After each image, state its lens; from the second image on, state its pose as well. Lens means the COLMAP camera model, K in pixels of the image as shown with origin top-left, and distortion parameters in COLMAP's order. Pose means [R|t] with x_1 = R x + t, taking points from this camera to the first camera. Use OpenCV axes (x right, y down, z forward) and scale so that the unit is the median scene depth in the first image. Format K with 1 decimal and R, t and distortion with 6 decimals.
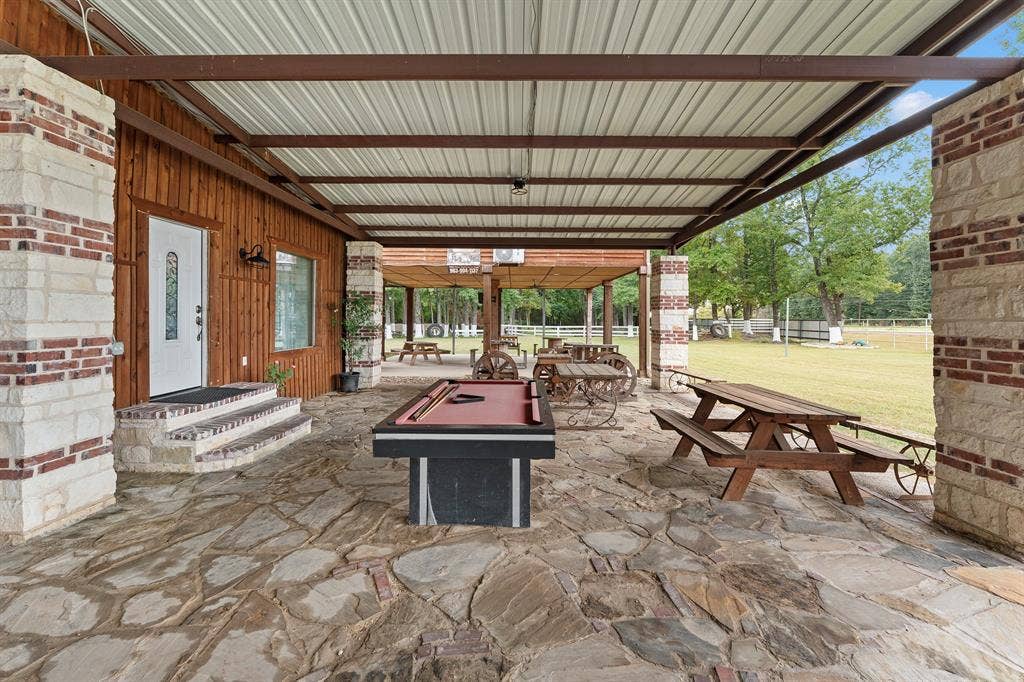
lens RADIAL K [[1304.7, 0, 512.4], [0, 1304.7, 326.4], [0, 0, 1]] dist [0.248864, -0.015561]
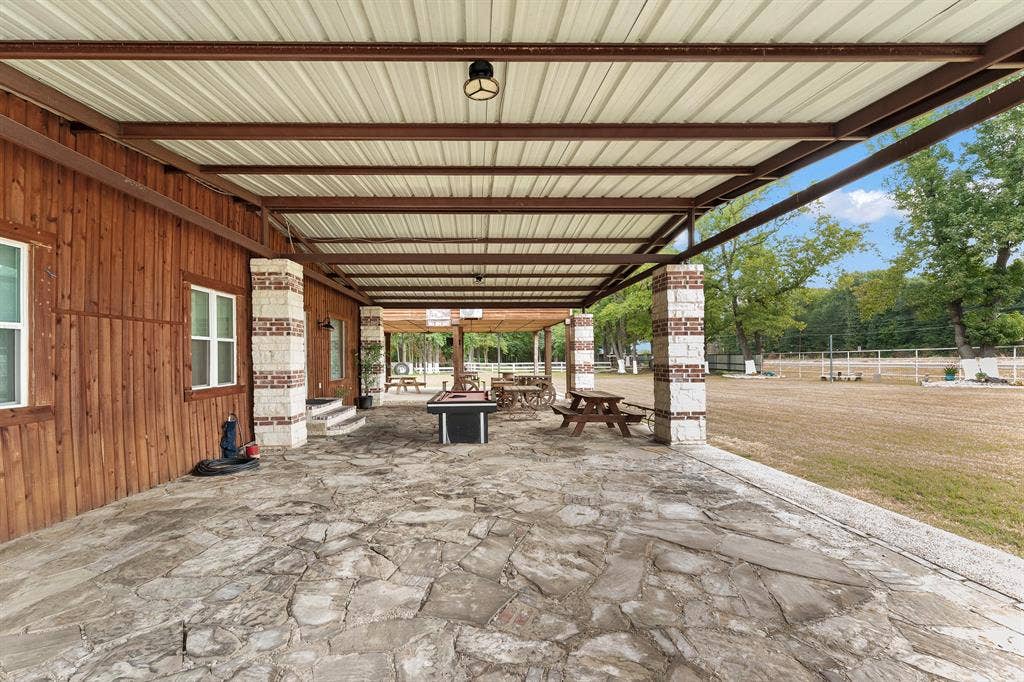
lens RADIAL K [[1304.7, 0, 512.4], [0, 1304.7, 326.4], [0, 0, 1]] dist [0.248864, -0.015561]
pose [[0.999358, -0.014154, 0.032905, -0.009422], [0.015093, 0.999481, -0.028445, 0.001724], [-0.032486, 0.028923, 0.999054, -0.751401]]
